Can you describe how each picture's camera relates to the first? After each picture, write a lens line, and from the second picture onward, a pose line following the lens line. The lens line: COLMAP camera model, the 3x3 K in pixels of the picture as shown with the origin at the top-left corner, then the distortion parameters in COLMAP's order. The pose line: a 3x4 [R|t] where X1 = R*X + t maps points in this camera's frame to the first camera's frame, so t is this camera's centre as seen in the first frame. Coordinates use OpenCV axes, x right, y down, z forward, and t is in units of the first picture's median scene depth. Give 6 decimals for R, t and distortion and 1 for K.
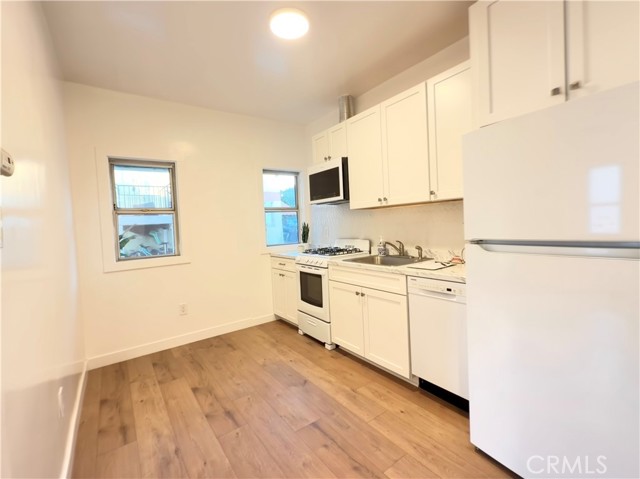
lens RADIAL K [[286.7, 0, 318.7], [0, 286.7, 235.5], [0, 0, 1]] dist [0.000067, -0.000077]
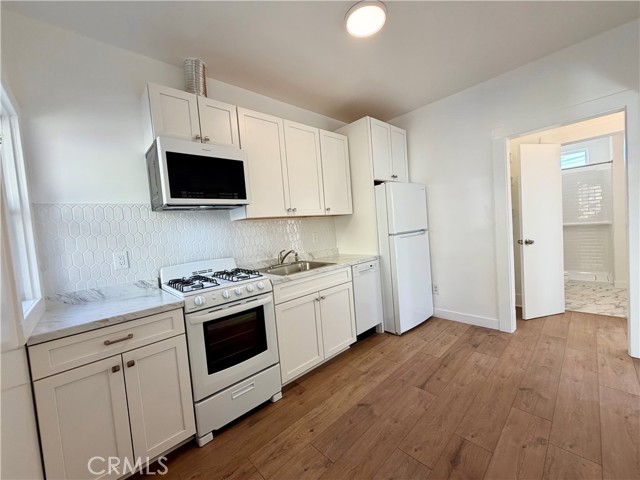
lens RADIAL K [[253.3, 0, 320.0], [0, 253.3, 240.0], [0, 0, 1]] dist [0.000473, -0.000018]
pose [[-0.118969, 0.008844, 0.992859, -0.718862], [0.125339, 0.992095, 0.006181, -0.008930], [-0.984955, 0.125179, -0.119137, 1.031977]]
